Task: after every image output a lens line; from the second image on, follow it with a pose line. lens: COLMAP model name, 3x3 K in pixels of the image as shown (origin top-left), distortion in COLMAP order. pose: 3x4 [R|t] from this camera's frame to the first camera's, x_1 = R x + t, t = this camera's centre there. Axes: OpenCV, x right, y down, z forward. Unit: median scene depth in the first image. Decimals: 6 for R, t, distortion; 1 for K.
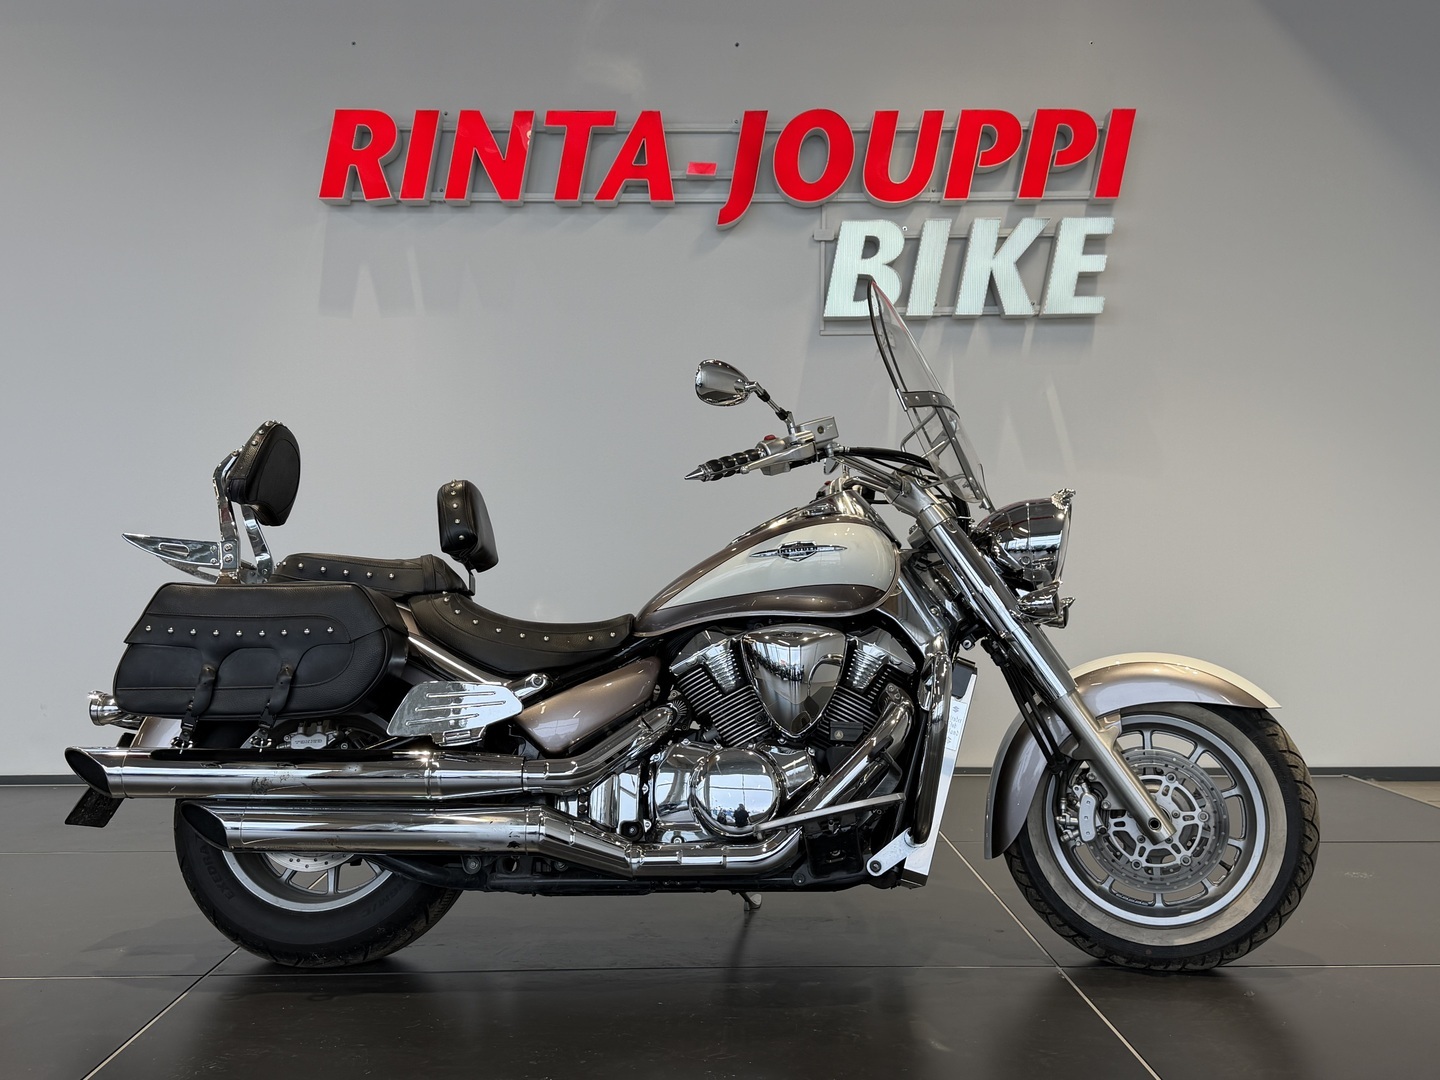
lens RADIAL K [[1383.4, 0, 720.0], [0, 1383.4, 540.0], [0, 0, 1]] dist [0.178104, -0.469052]
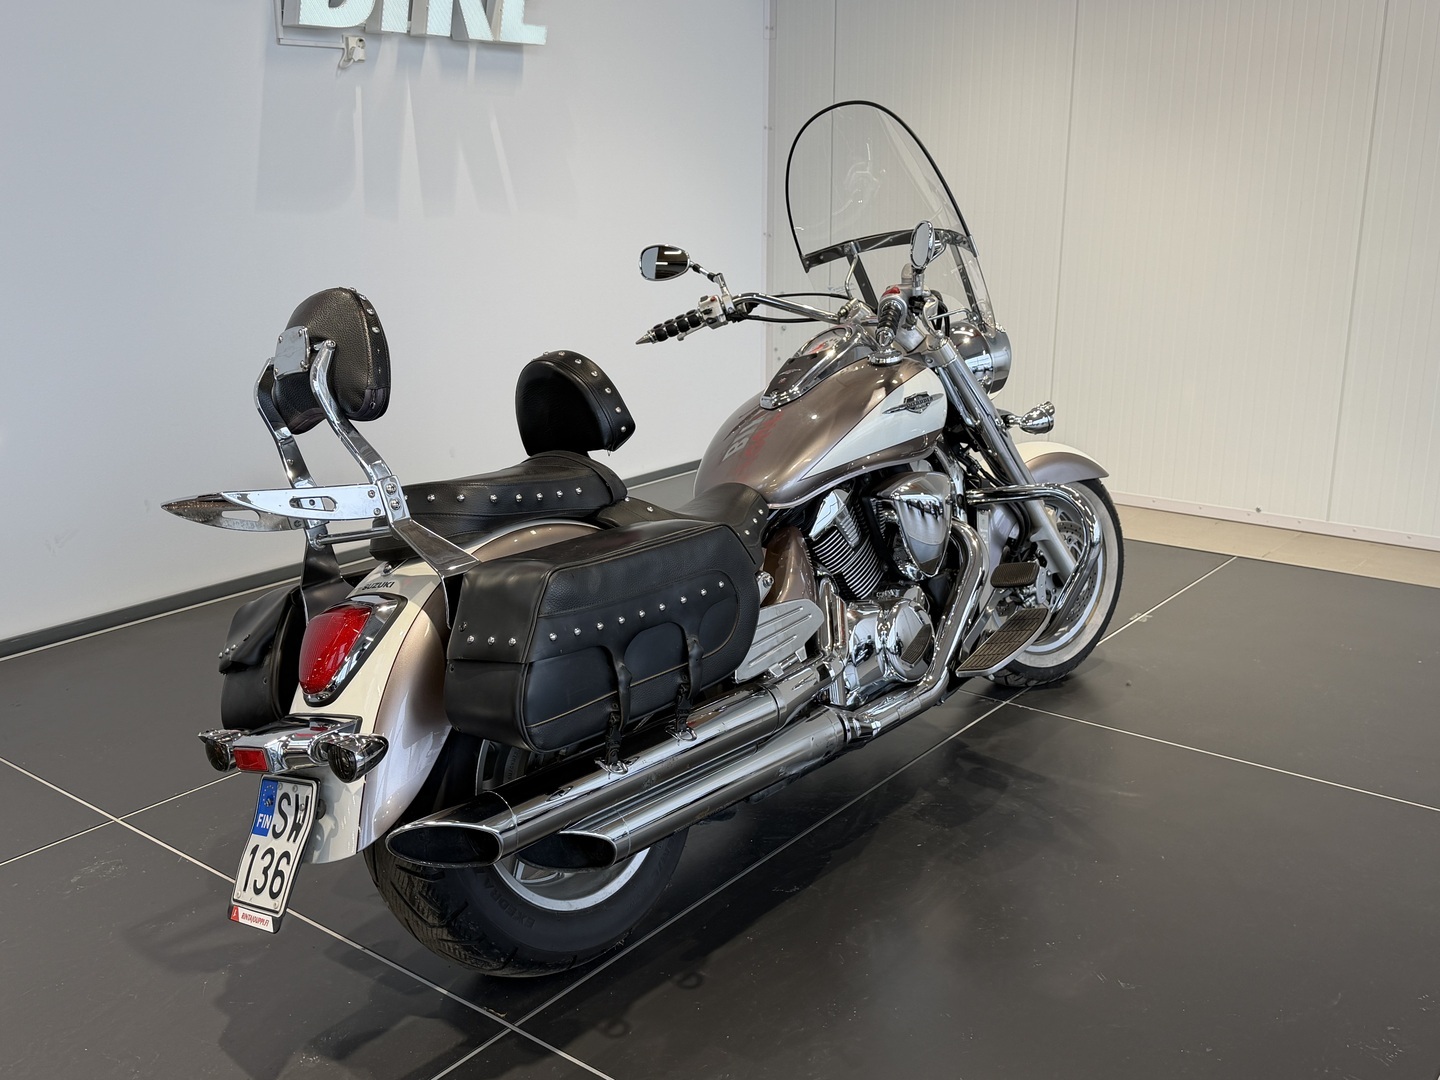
lens RADIAL K [[1383.4, 0, 720.0], [0, 1383.4, 540.0], [0, 0, 1]] dist [0.178104, -0.469052]
pose [[0.626078, -0.205098, 0.752304, -0.456022], [-0.006317, 0.963423, 0.267911, -0.093052], [-0.779735, -0.172485, 0.601882, 0.259140]]
